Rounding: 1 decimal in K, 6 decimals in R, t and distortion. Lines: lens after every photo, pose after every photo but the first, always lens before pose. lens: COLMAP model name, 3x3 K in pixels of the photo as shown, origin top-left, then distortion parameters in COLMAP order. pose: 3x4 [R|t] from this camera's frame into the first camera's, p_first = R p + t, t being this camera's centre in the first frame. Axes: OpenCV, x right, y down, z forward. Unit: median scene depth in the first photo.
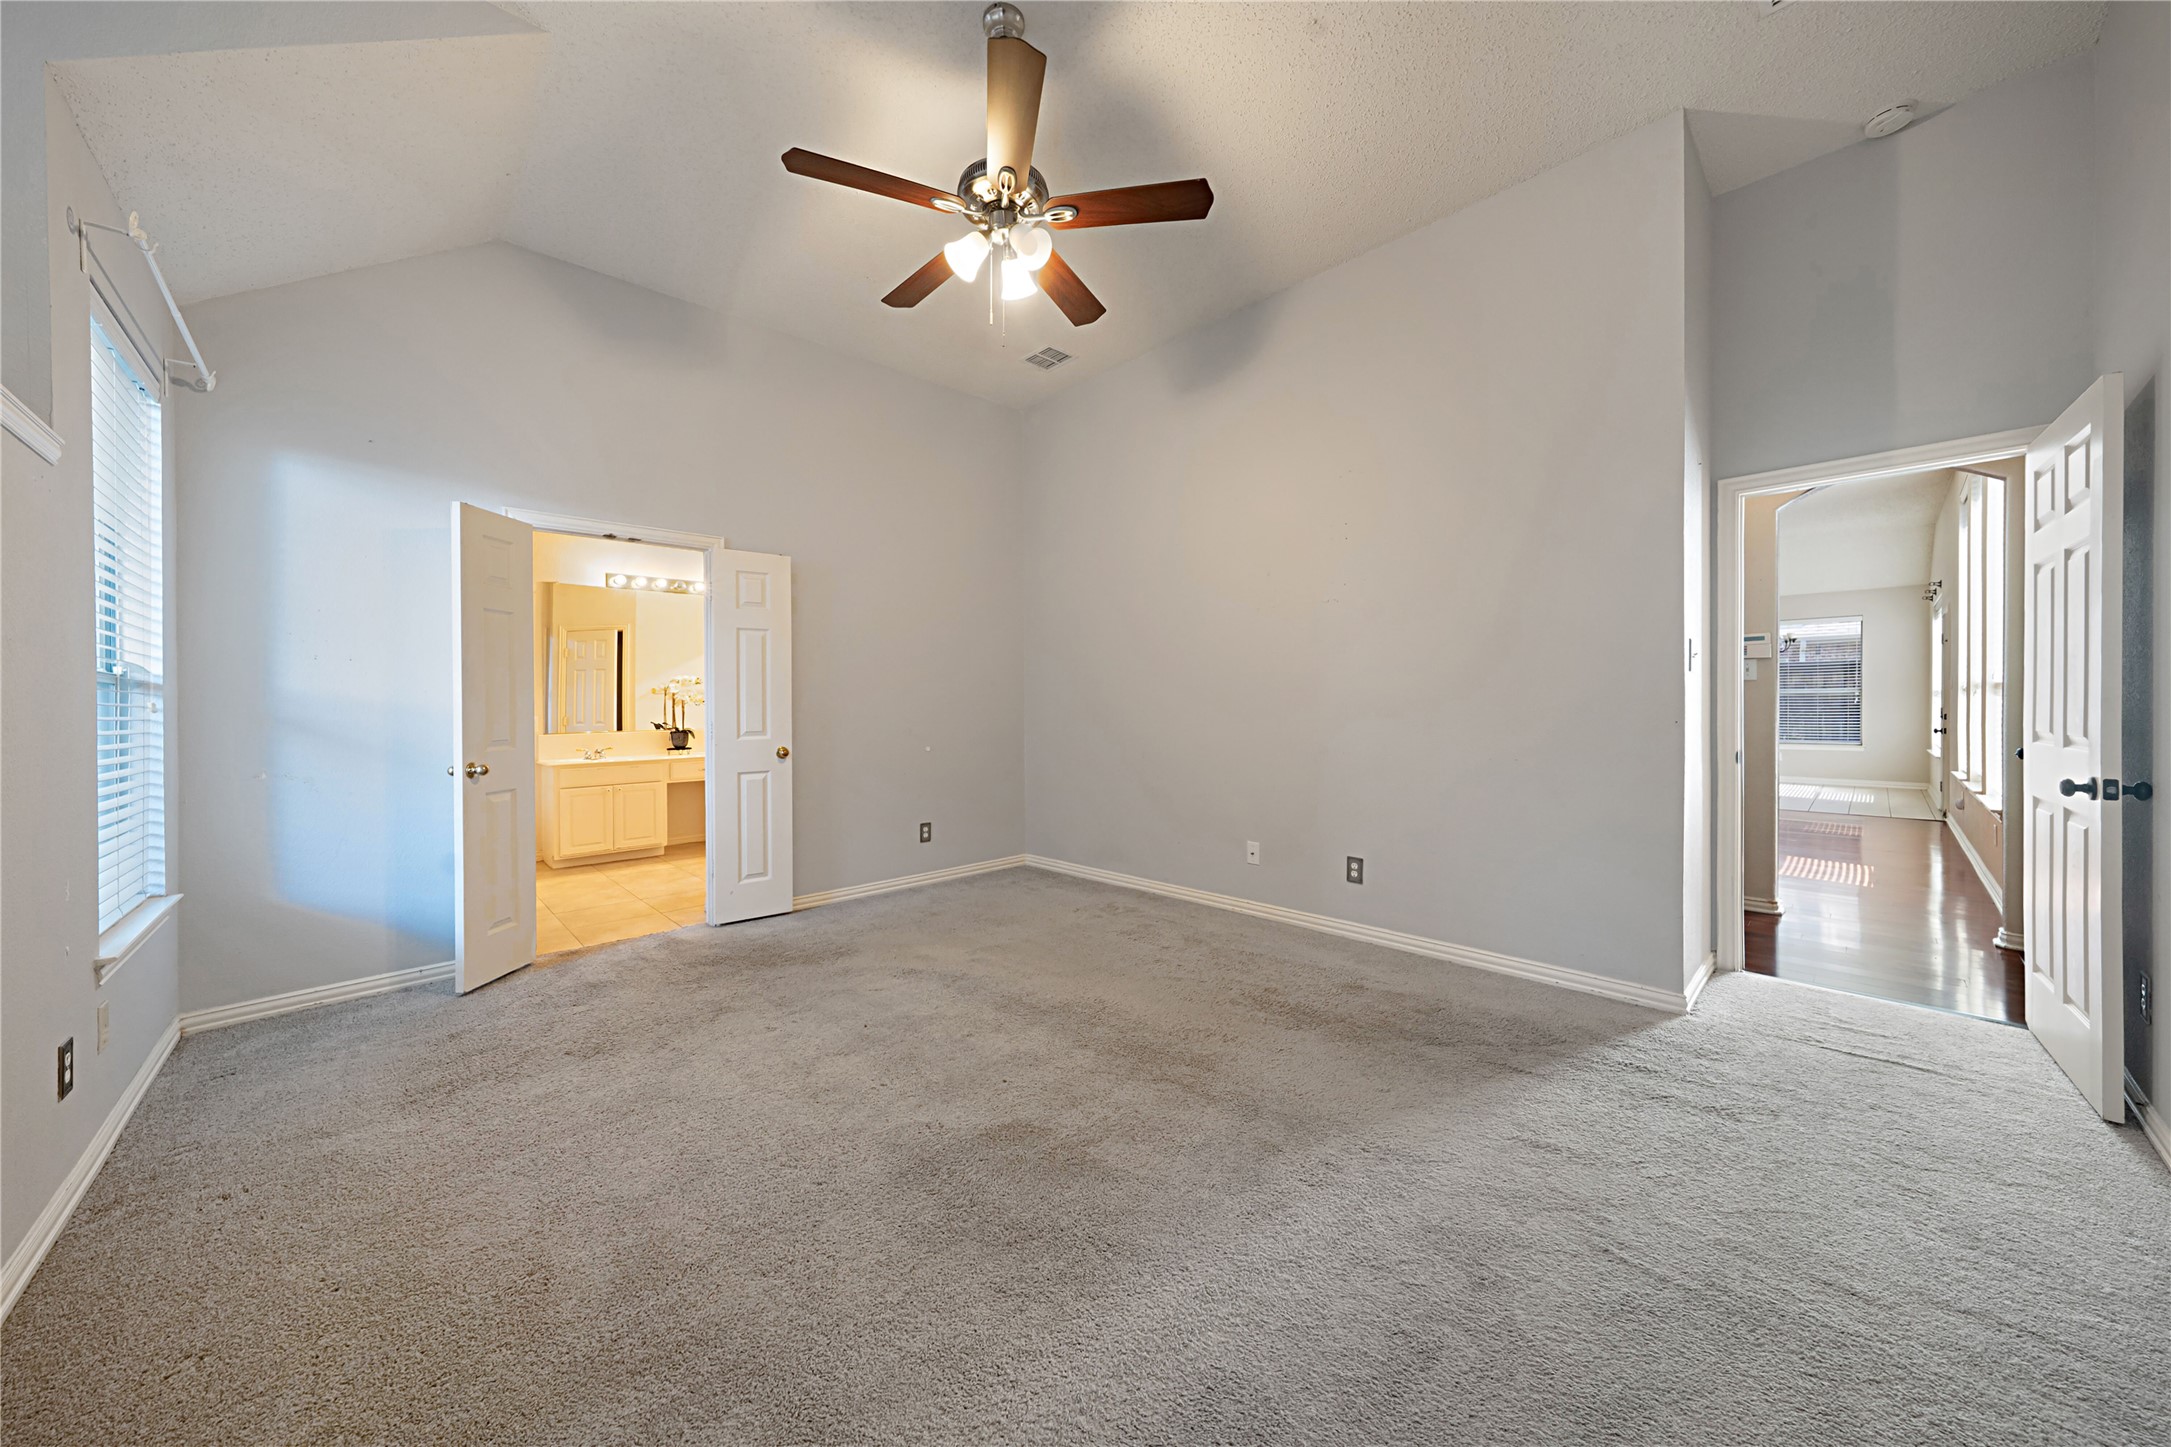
lens RADIAL K [[741.4, 0, 1062.3], [0, 741.4, 712.0], [0, 0, 1]] dist [-0.005174, 0.000775]
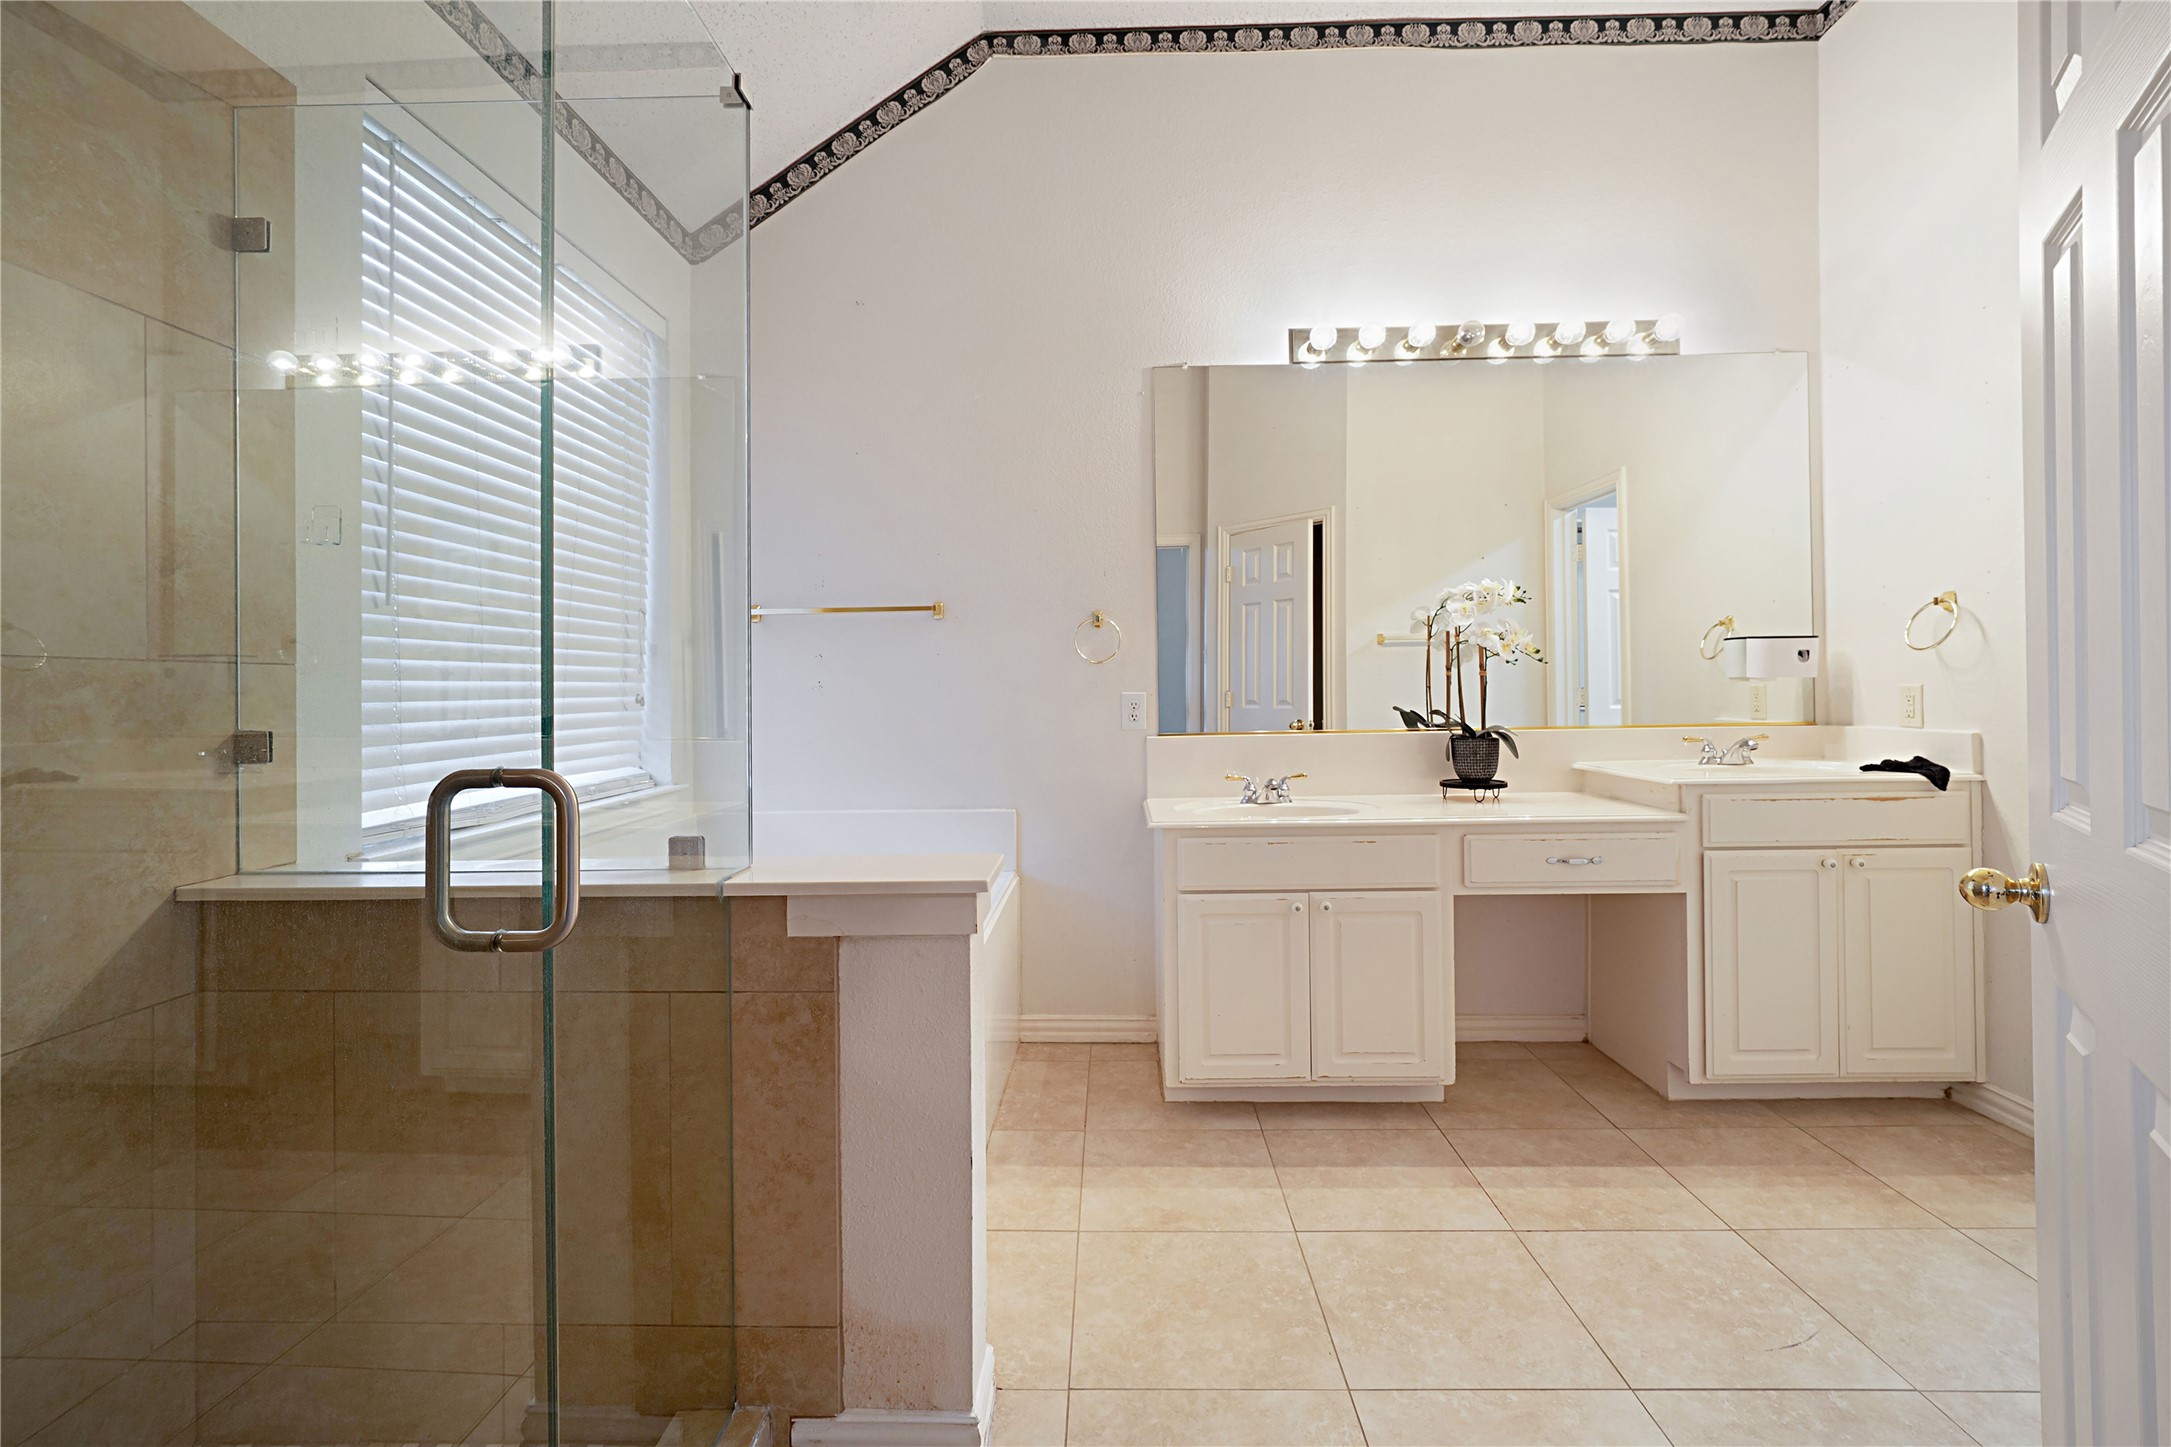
lens RADIAL K [[931.3, 0, 1073.0], [0, 931.3, 685.0], [0, 0, 1]] dist [-0.011427, -0.000172]
pose [[0.704663, -0.003352, -0.709535, -0.370737], [0.002185, 0.999994, -0.002554, 0.002792], [0.709539, 0.000249, 0.704666, 0.606405]]
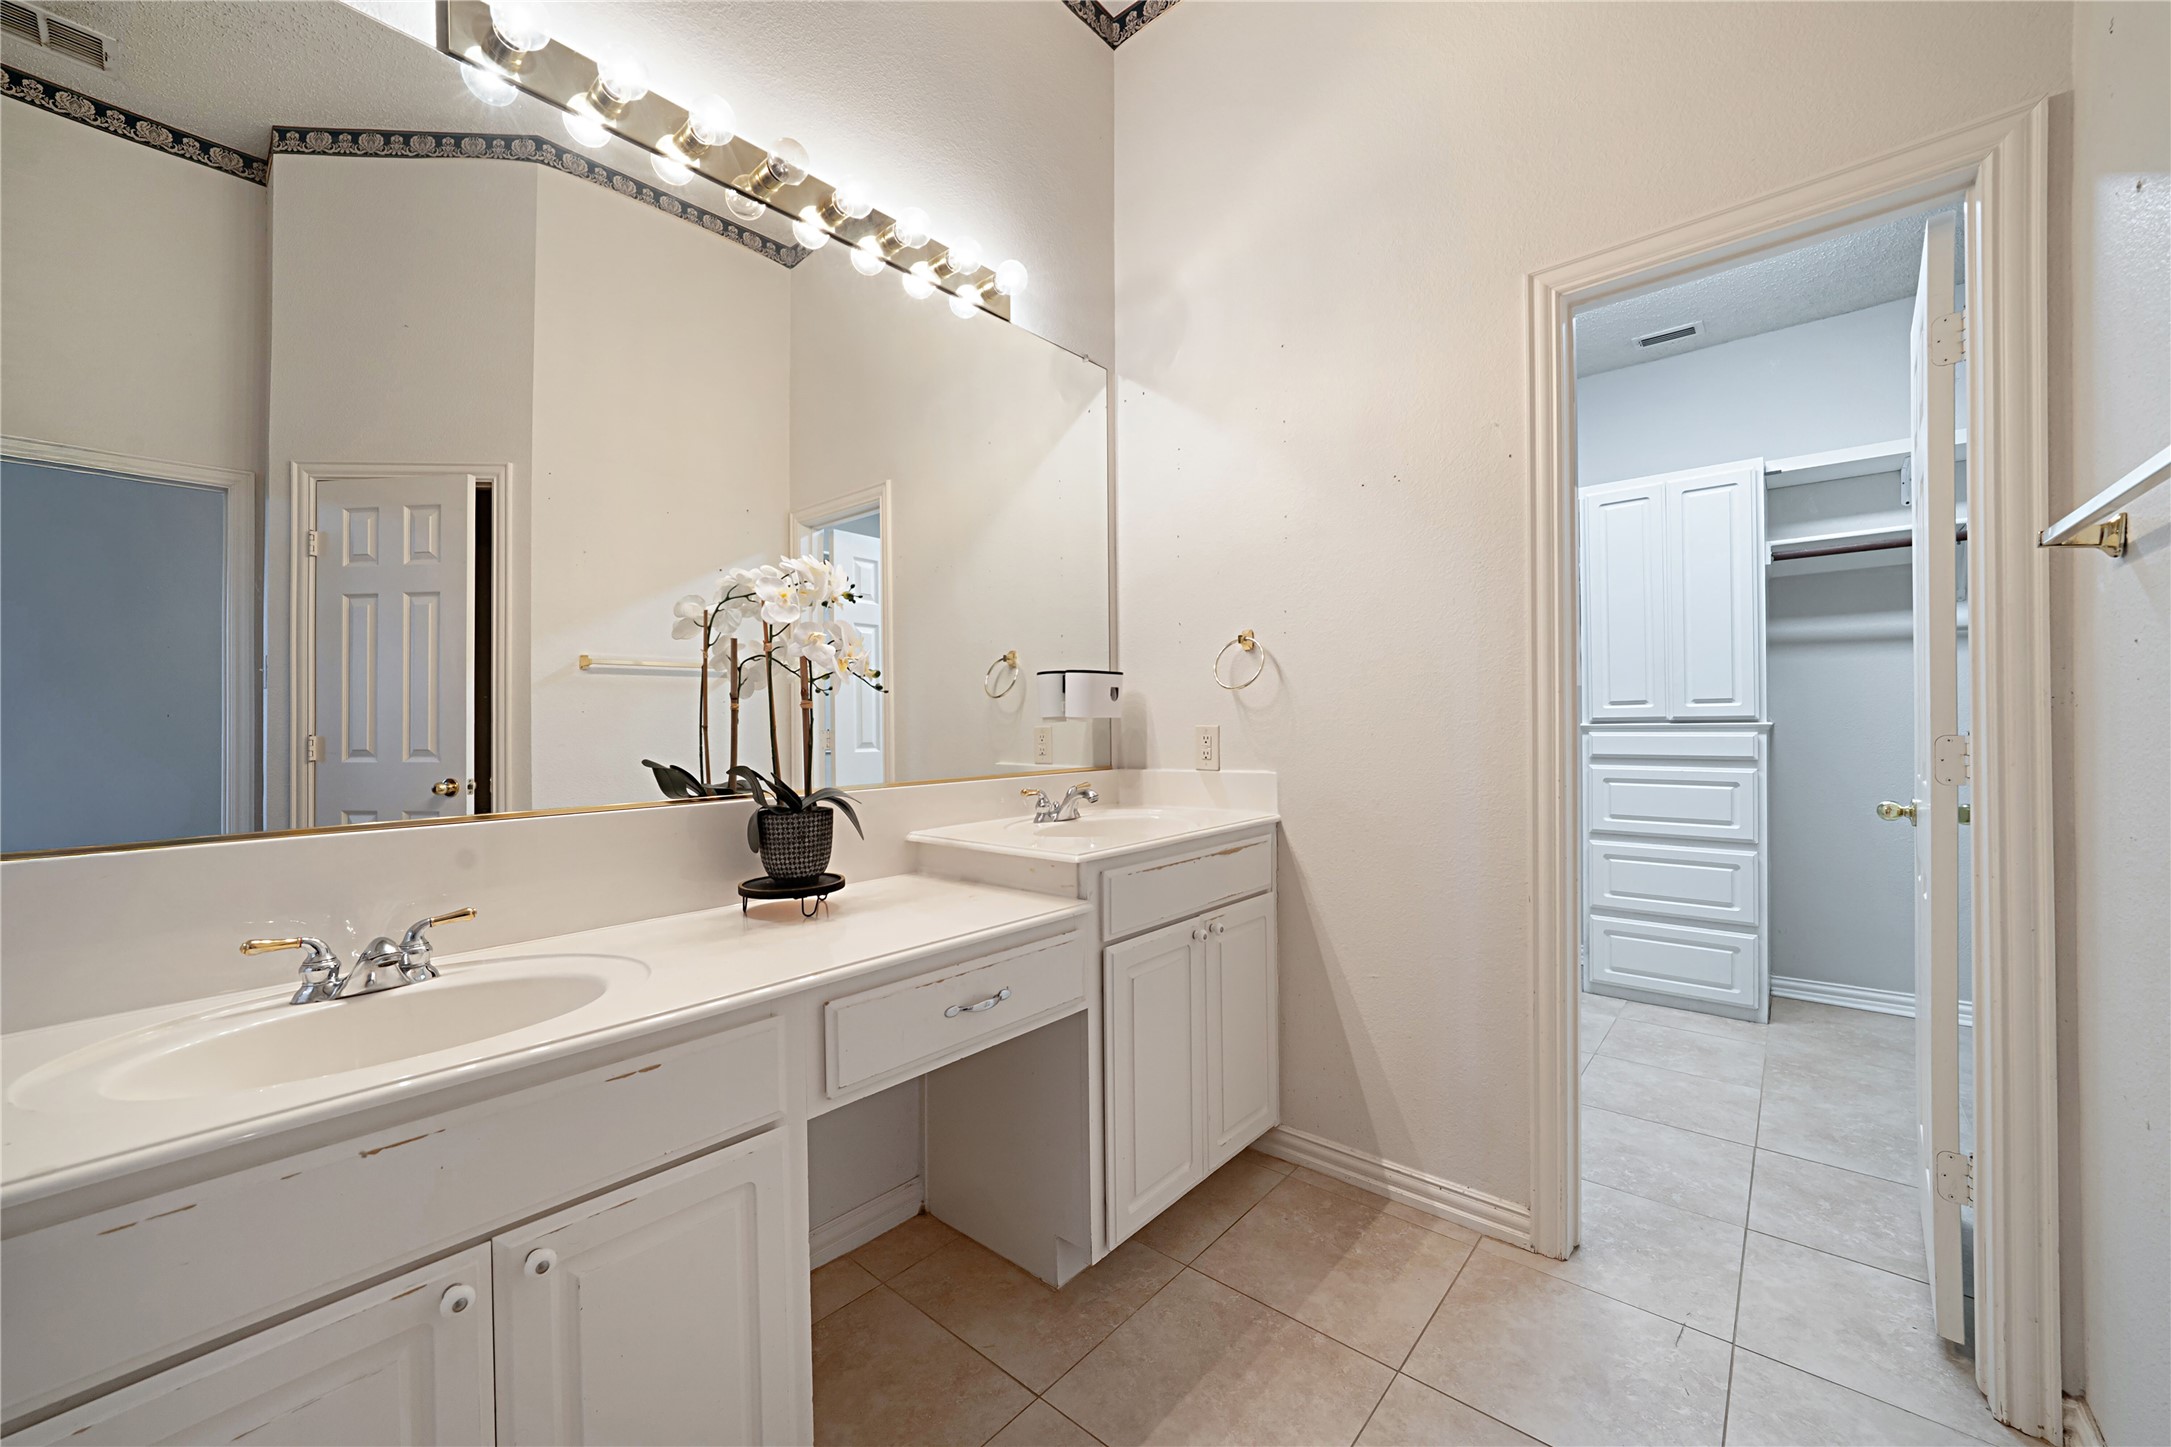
lens RADIAL K [[871.1, 0, 1079.1], [0, 871.1, 726.2], [0, 0, 1]] dist [-0.017303, 0.000619]
pose [[0.996604, -0.002284, 0.082310, -0.502091], [0.002677, 0.999986, -0.004661, 0.004481], [-0.082298, 0.004866, 0.996596, 0.816669]]
